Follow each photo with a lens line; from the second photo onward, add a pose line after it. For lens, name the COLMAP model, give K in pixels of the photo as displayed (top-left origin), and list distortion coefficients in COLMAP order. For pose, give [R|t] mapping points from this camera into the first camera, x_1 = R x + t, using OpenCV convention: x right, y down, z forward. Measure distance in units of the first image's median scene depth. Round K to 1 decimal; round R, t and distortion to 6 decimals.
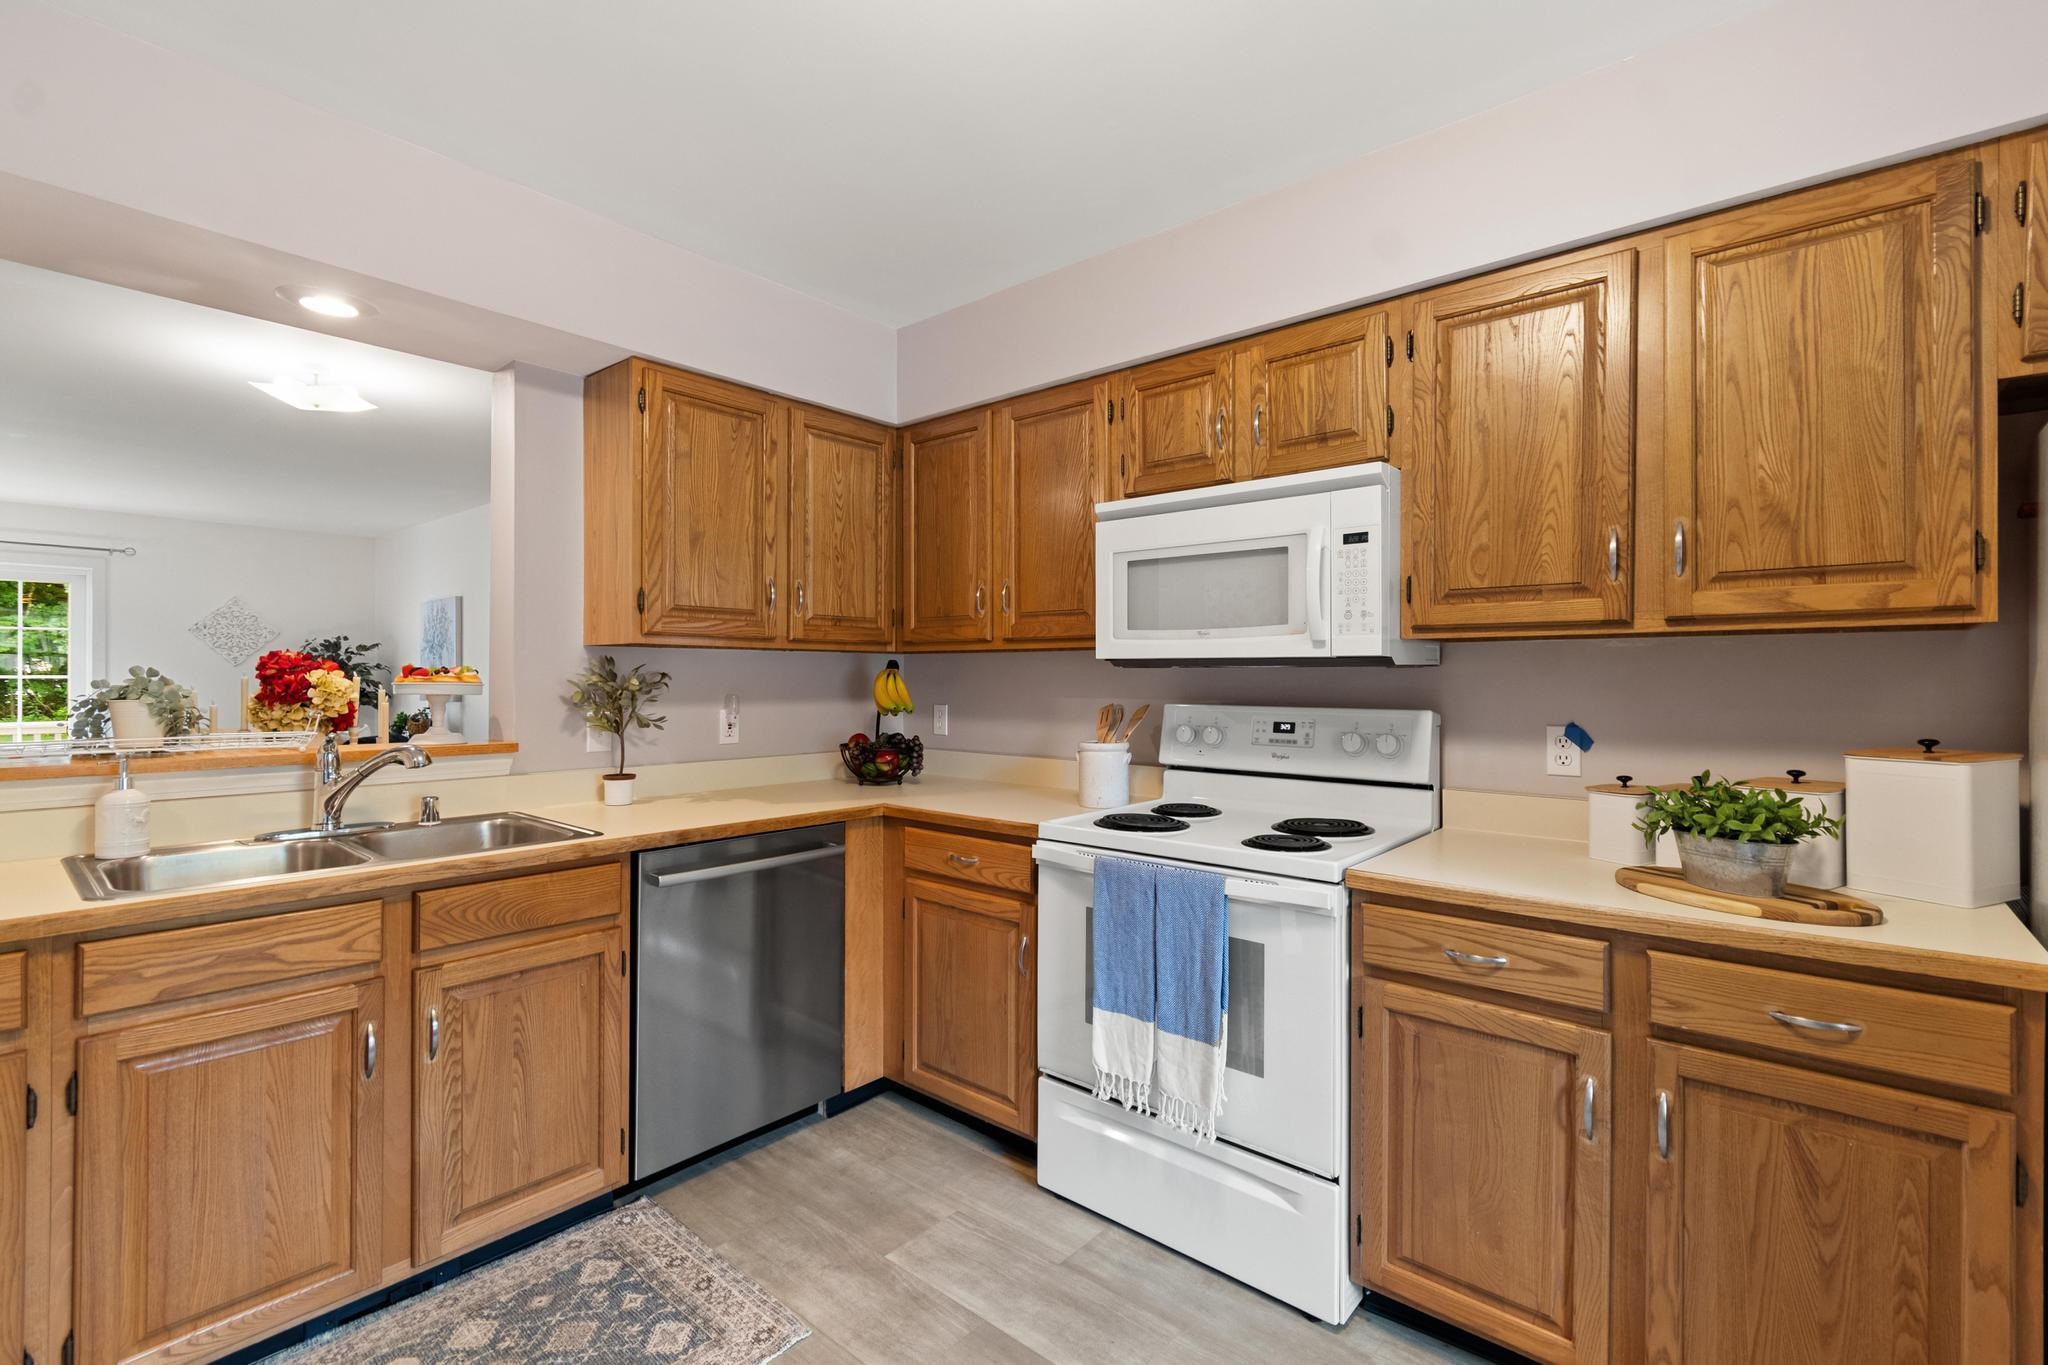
lens RADIAL K [[912.7, 0, 1031.9], [0, 912.7, 678.5], [0, 0, 1]] dist [0.004482, -0.003335]
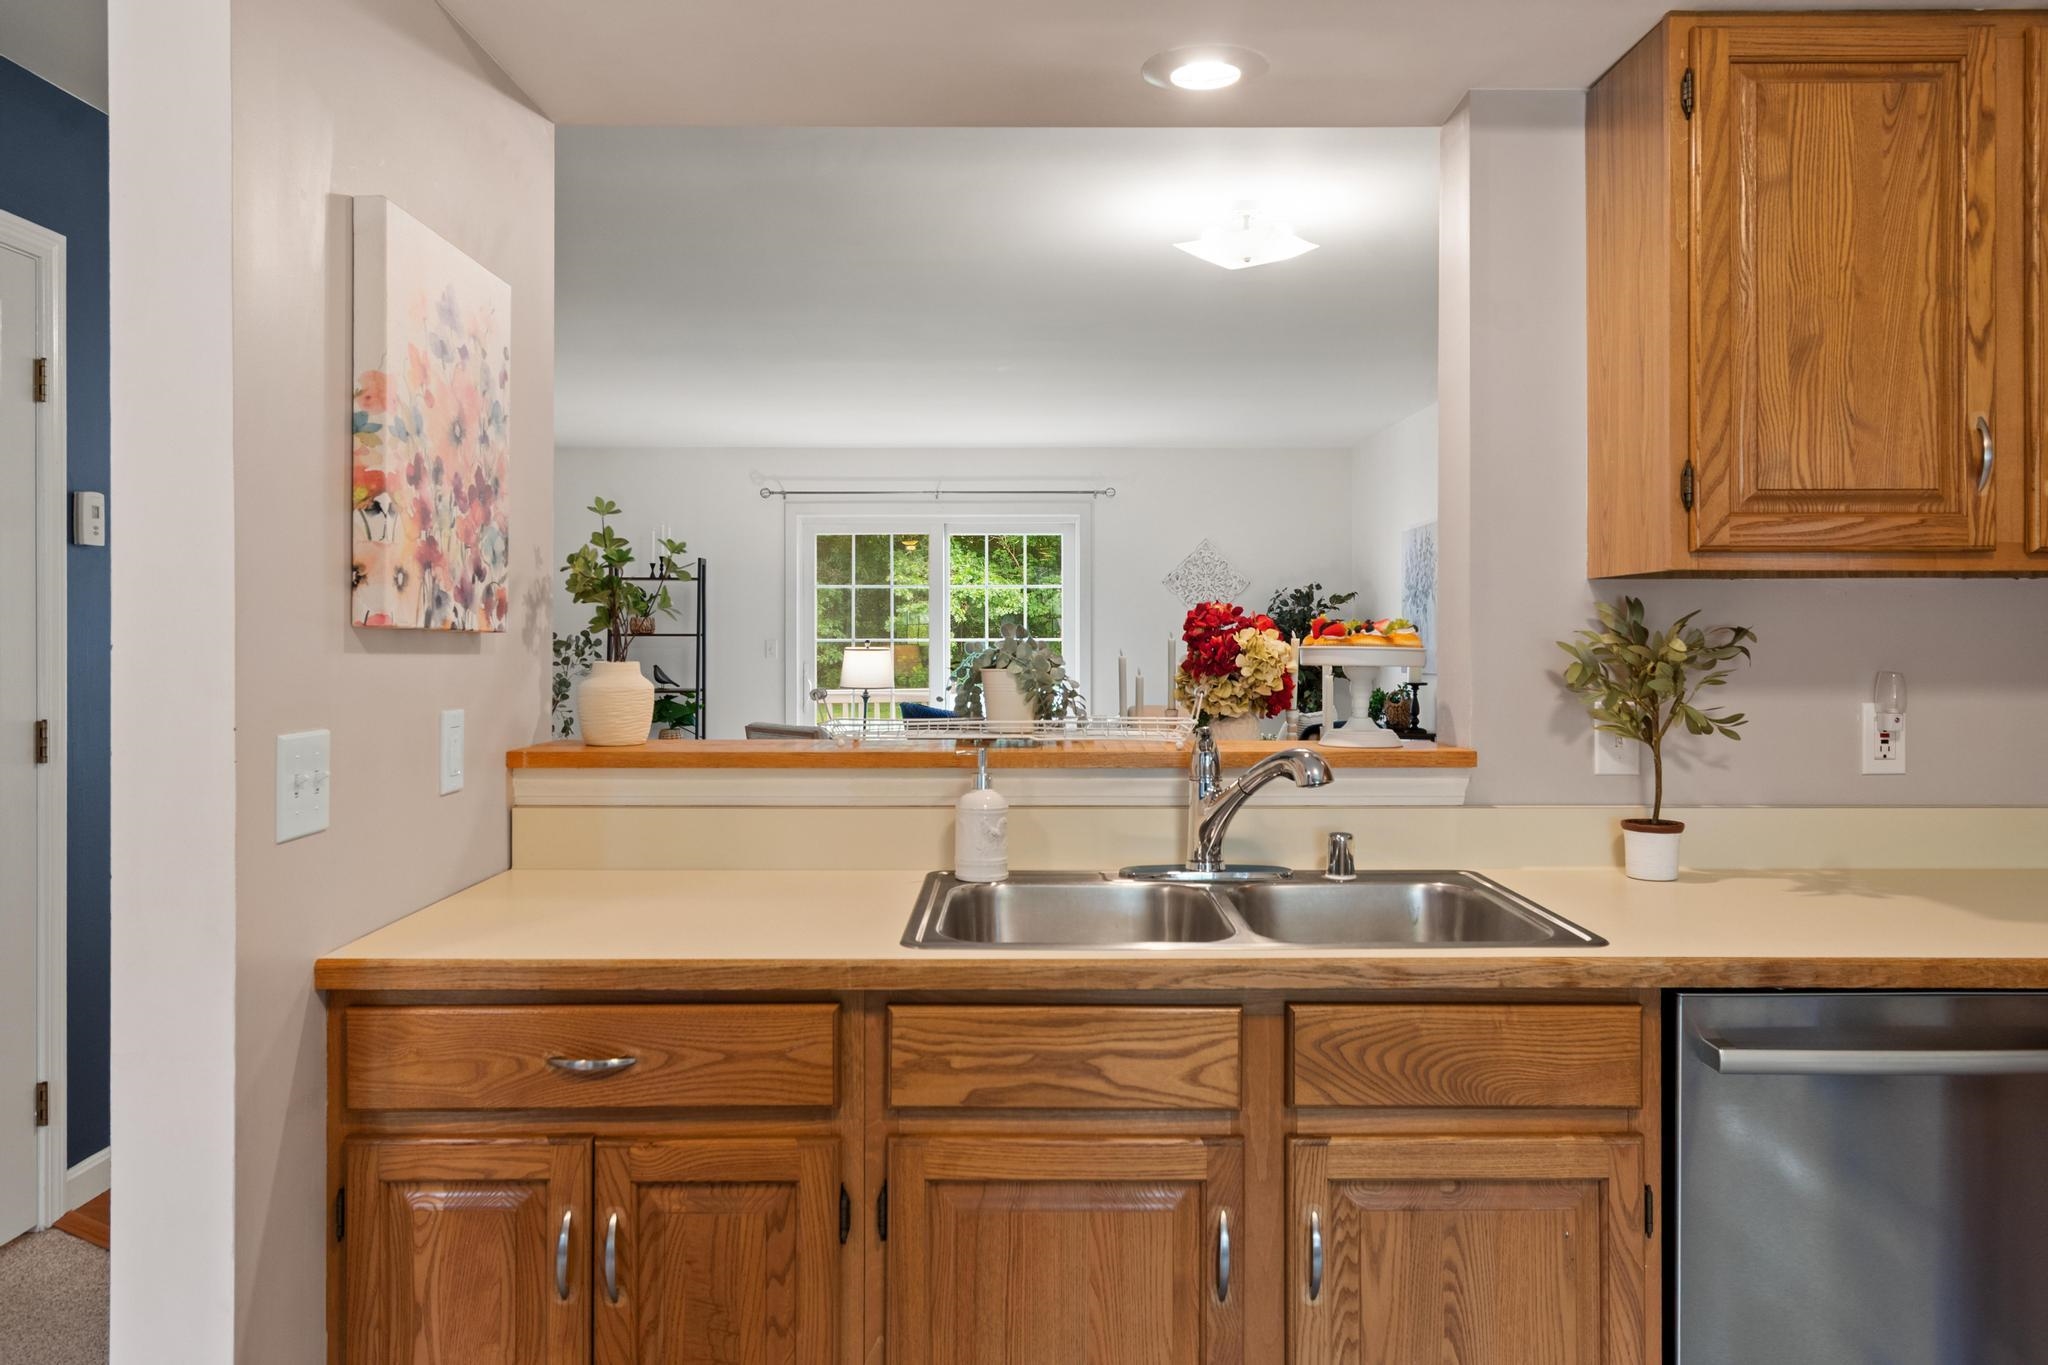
lens RADIAL K [[1437.2, 0, 1029.3], [0, 1437.2, 628.2], [0, 0, 1]] dist [0.001226, 0.001387]
pose [[0.651047, -0.008388, -0.758991, -0.069087], [0.001785, 0.999953, -0.009520, 0.001330], [0.759035, 0.004843, 0.651031, 0.232640]]
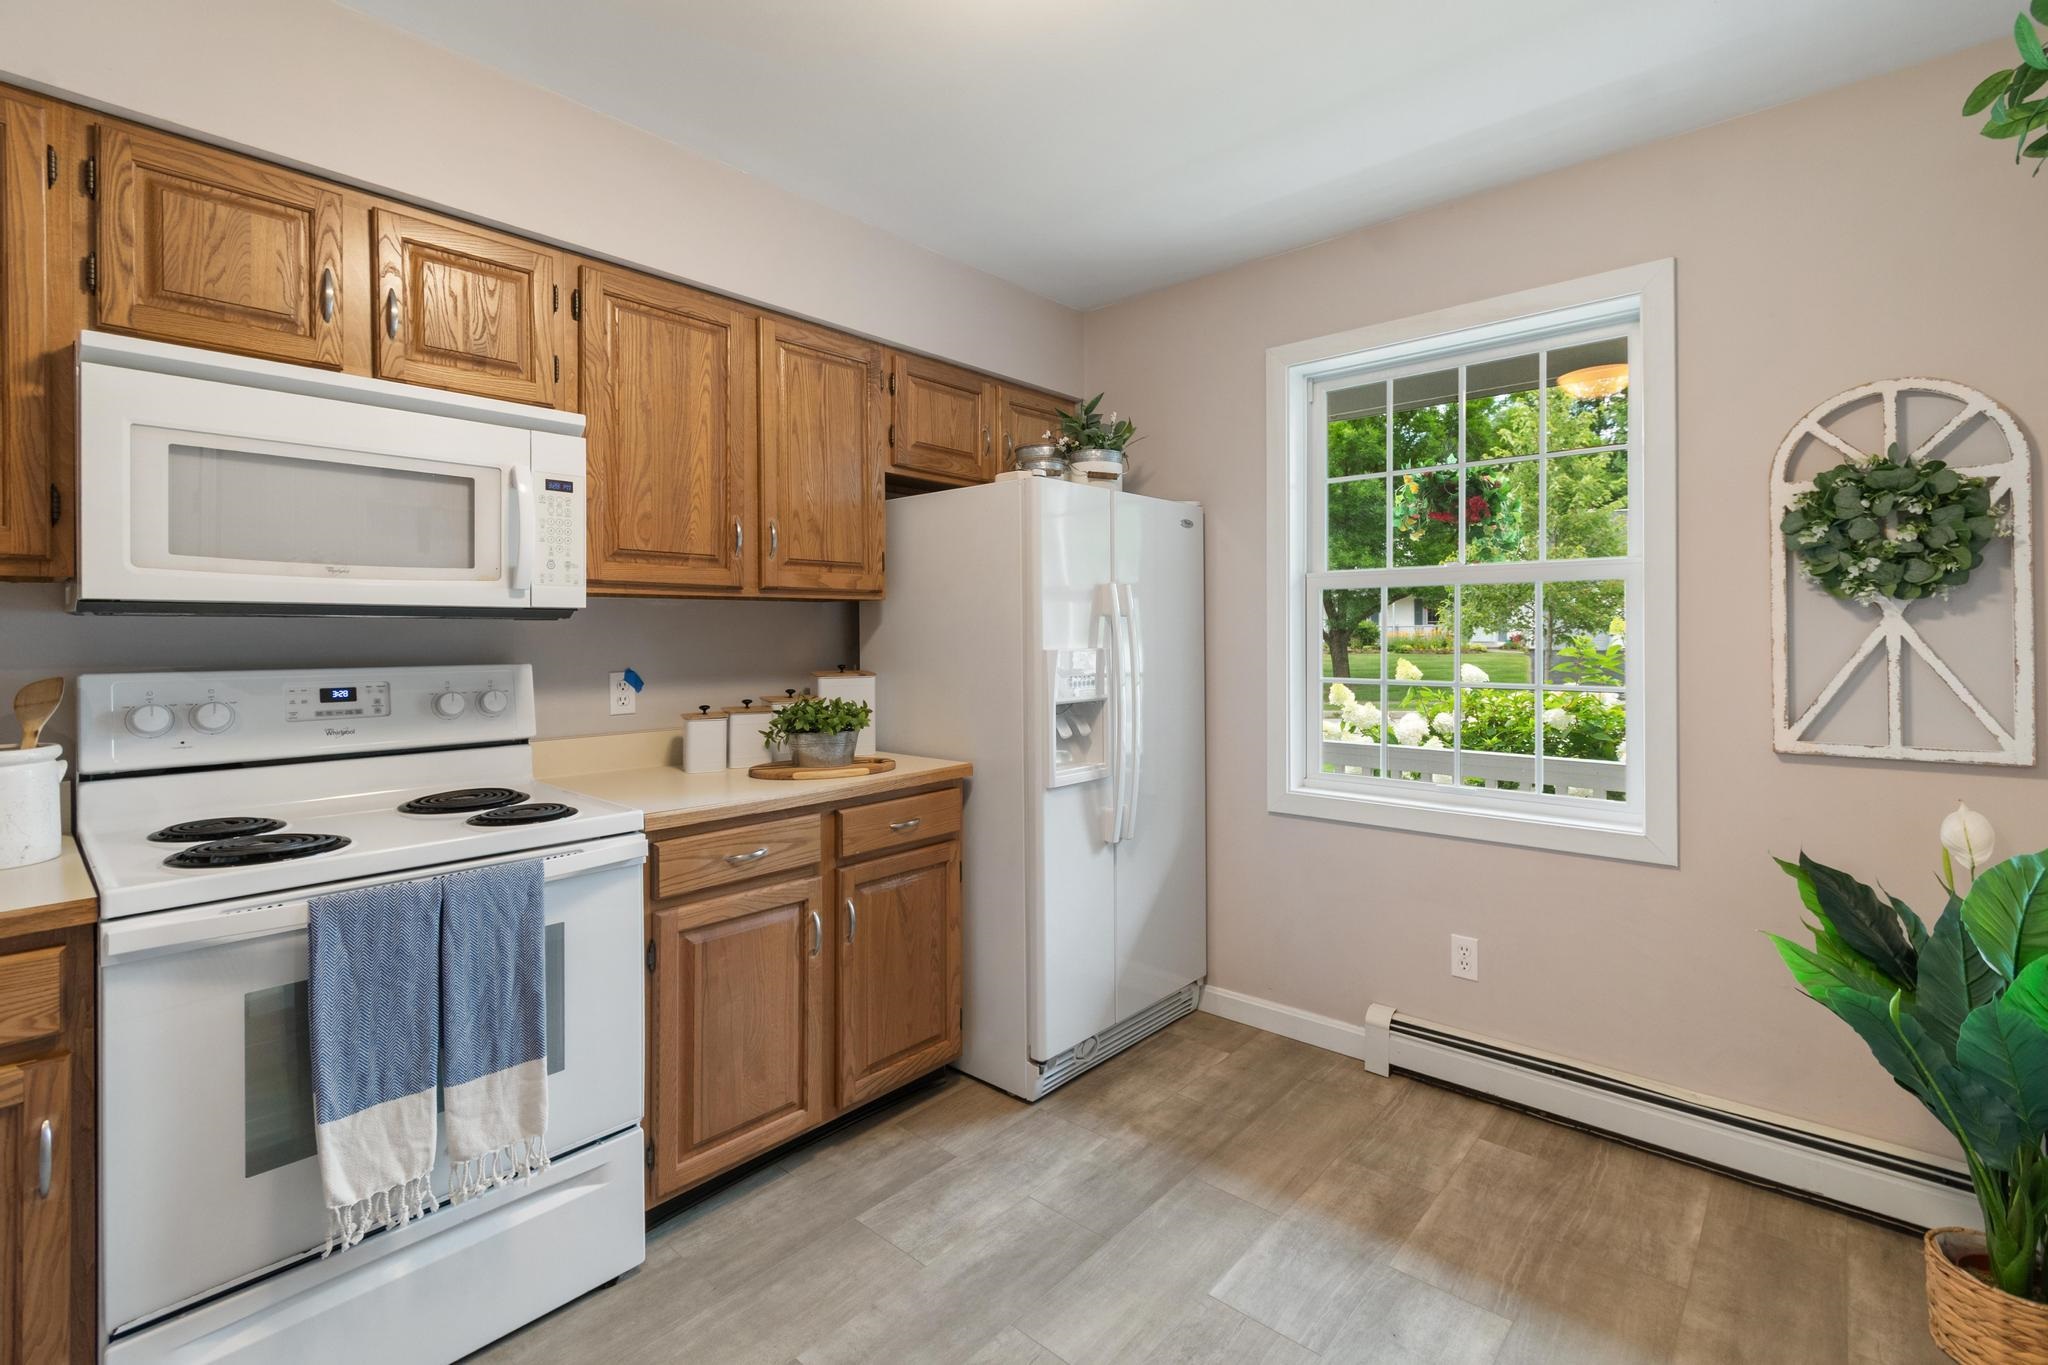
lens RADIAL K [[917.9, 0, 1026.4], [0, 917.9, 636.0], [0, 0, 1]] dist [0.001745, -0.001690]
pose [[0.019517, -0.005476, 0.999795, -0.579691], [0.005781, 0.999969, 0.005364, 0.002868], [-0.999793, 0.005675, 0.019548, 0.462779]]
